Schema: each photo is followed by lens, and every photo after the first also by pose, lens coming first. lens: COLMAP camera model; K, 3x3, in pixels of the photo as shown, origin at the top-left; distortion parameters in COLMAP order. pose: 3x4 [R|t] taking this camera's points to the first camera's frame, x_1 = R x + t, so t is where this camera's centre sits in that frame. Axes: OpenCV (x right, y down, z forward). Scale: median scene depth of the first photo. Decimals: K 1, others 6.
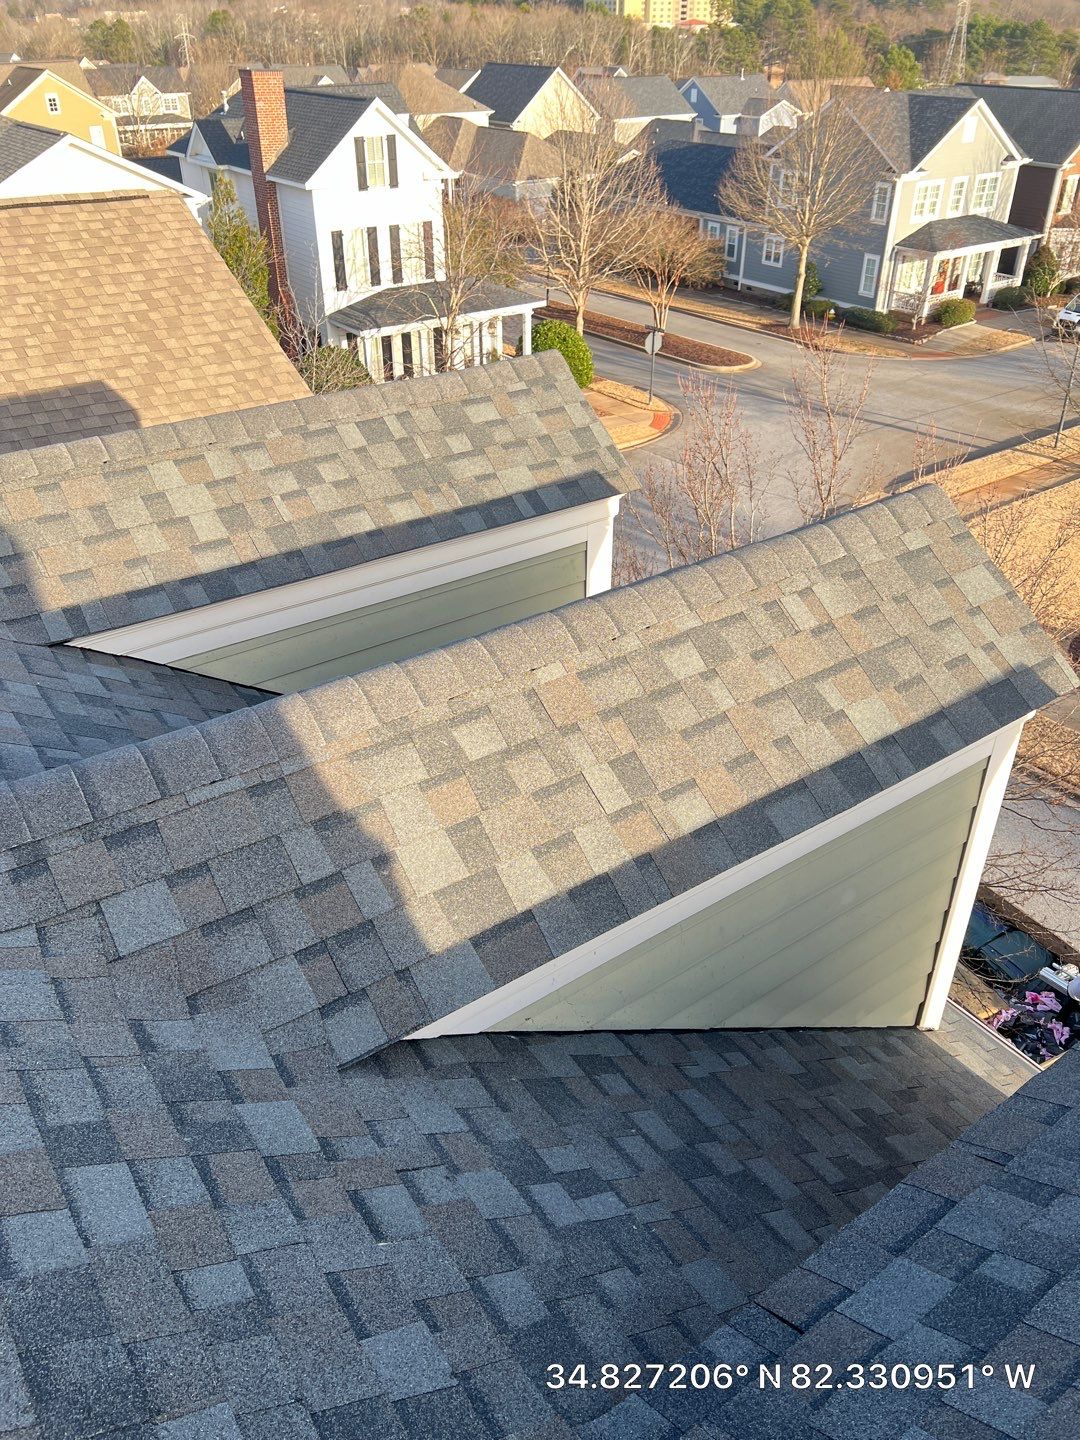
lens RADIAL K [[1092.2, 0, 540.0], [0, 1092.2, 720.0], [0, 0, 1]] dist [0.056282, -0.060255]
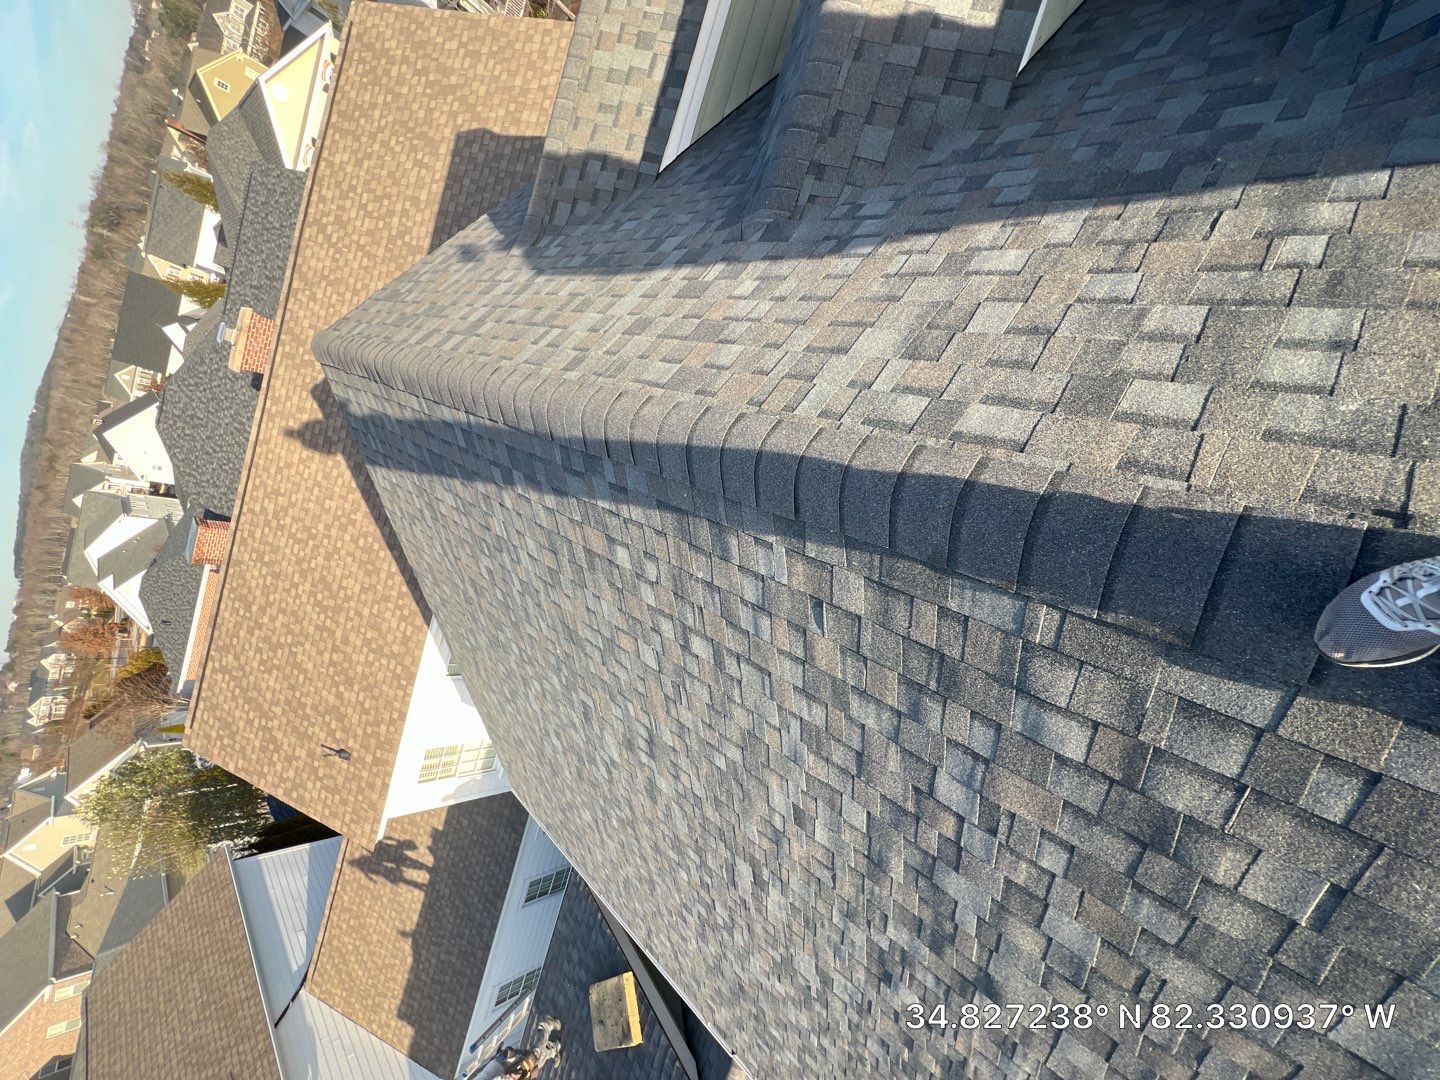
lens RADIAL K [[578.3, 0, 720.0], [0, 578.3, 540.0], [0, 0, 1]] dist [-0.002535, 0.000752]
pose [[0.643307, -0.621381, -0.447260, -0.050416], [0.765607, 0.520864, 0.377555, -0.005753], [-0.001644, -0.585309, 0.810809, -0.027630]]
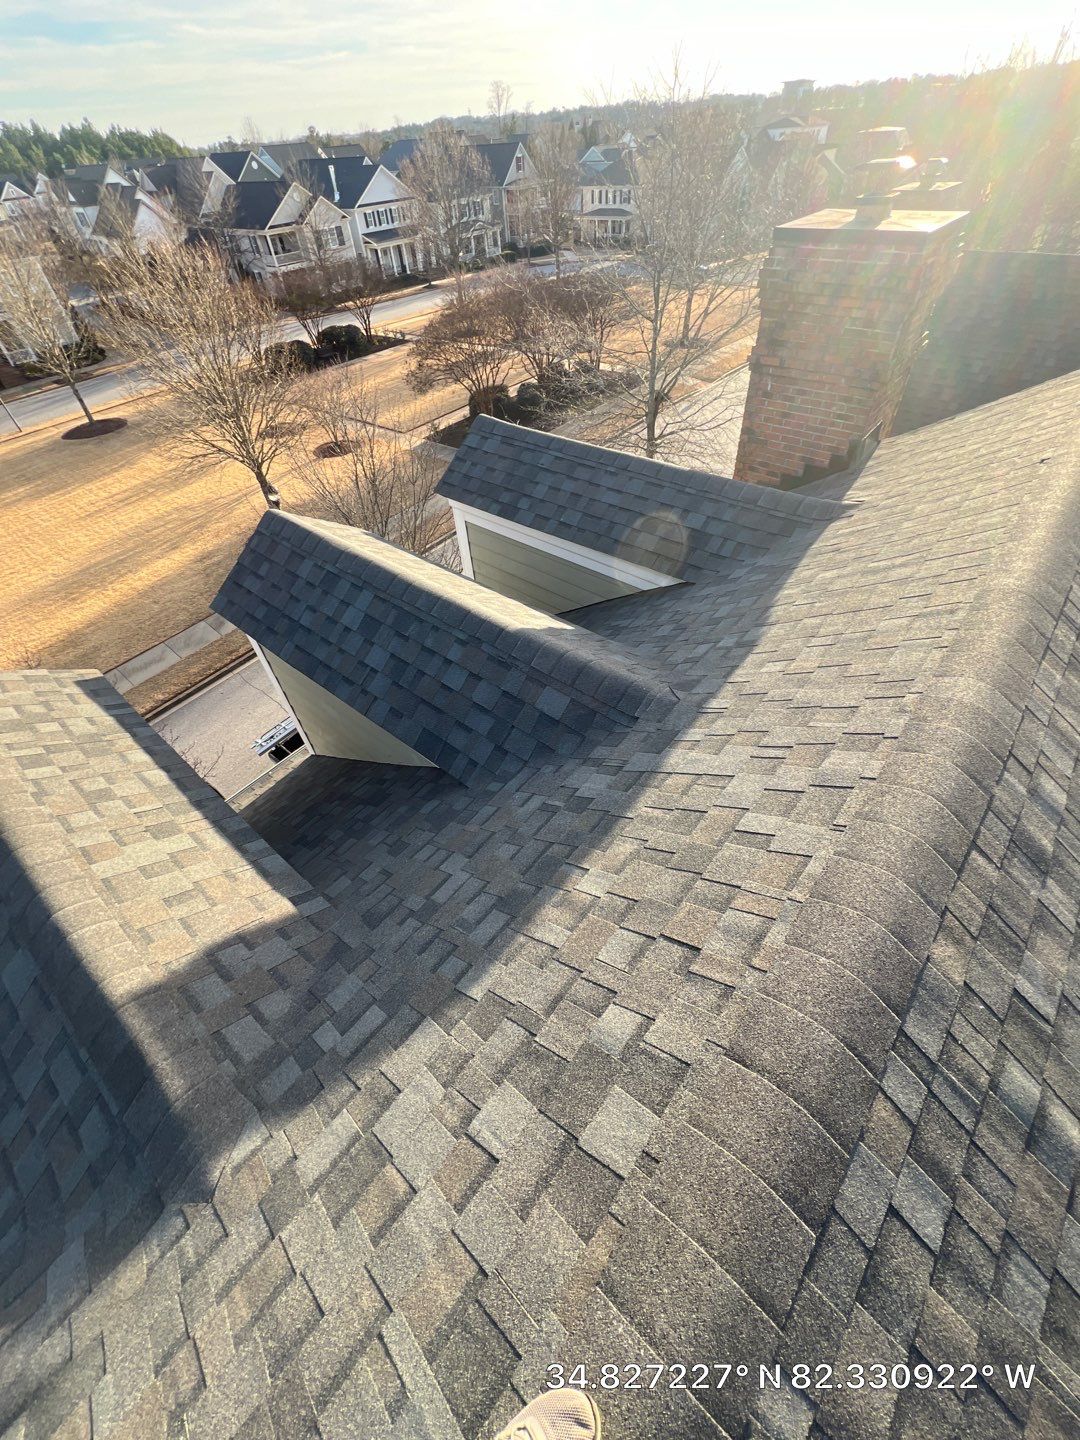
lens RADIAL K [[578.3, 0, 545.0], [0, 578.3, 716.1], [0, 0, 1]] dist [-0.002535, 0.000752]
pose [[-0.260510, -0.682200, 0.683182, -0.128964], [0.560509, 0.469289, 0.682347, -0.077253], [-0.786107, 0.560688, 0.260125, 0.079341]]
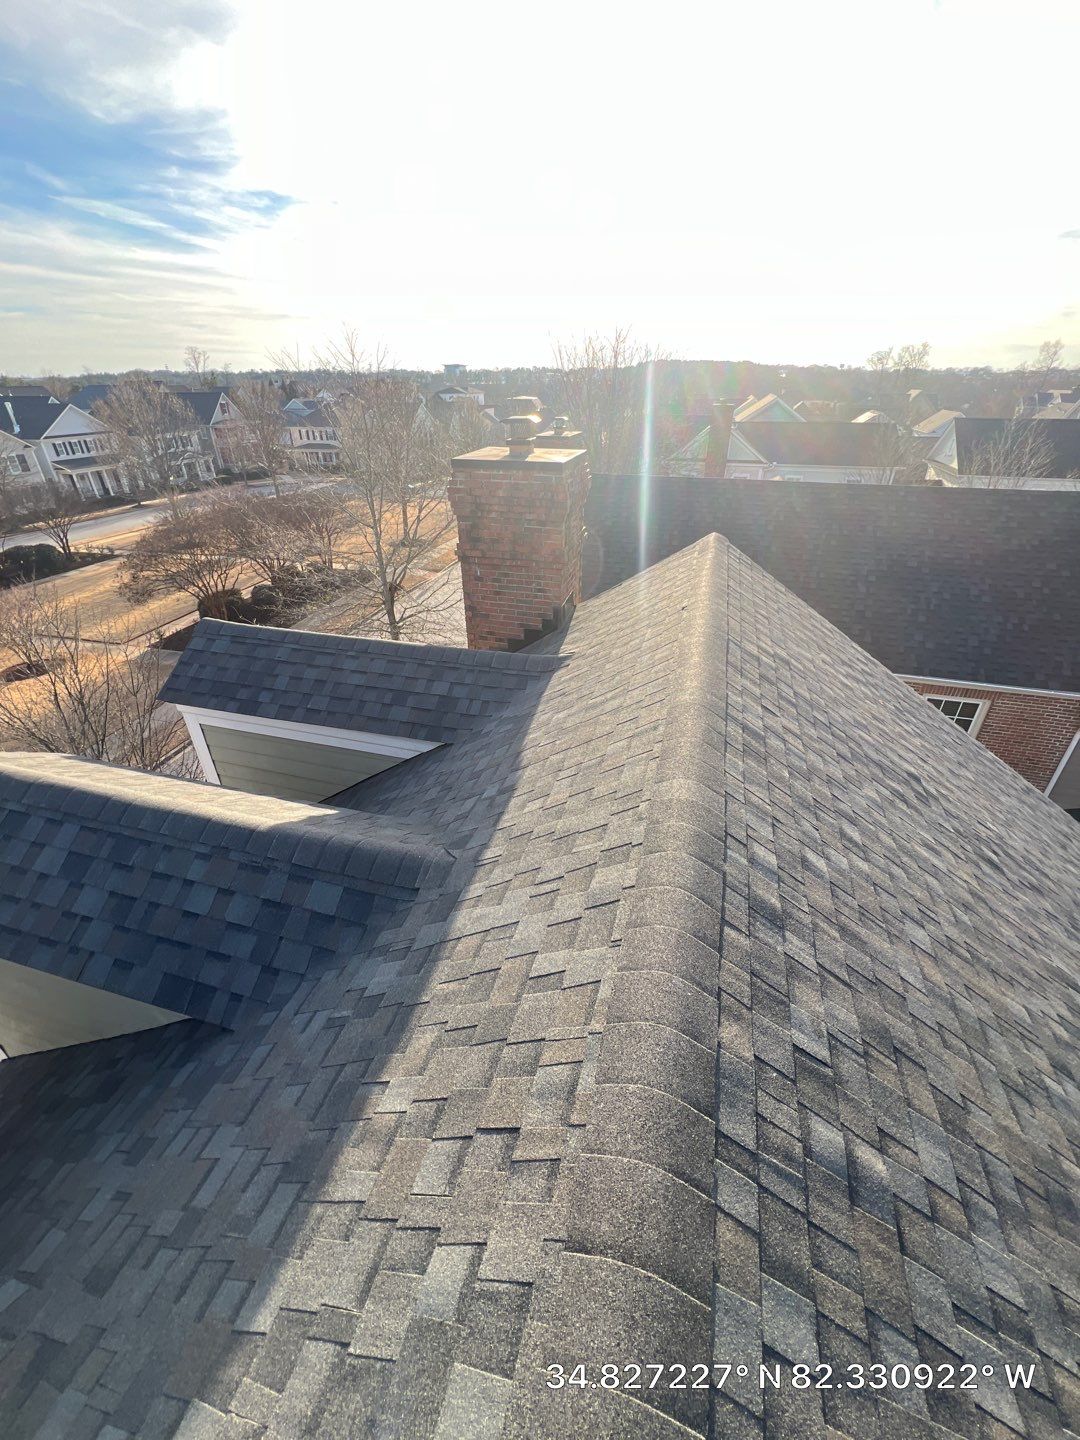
lens RADIAL K [[578.3, 0, 545.0], [0, 578.3, 716.1], [0, 0, 1]] dist [-0.002535, 0.000752]
pose [[-0.632671, -0.389134, 0.669554, -0.131342], [0.416806, 0.557577, 0.717900, -0.075614], [-0.652687, 0.733268, -0.190569, 0.076367]]
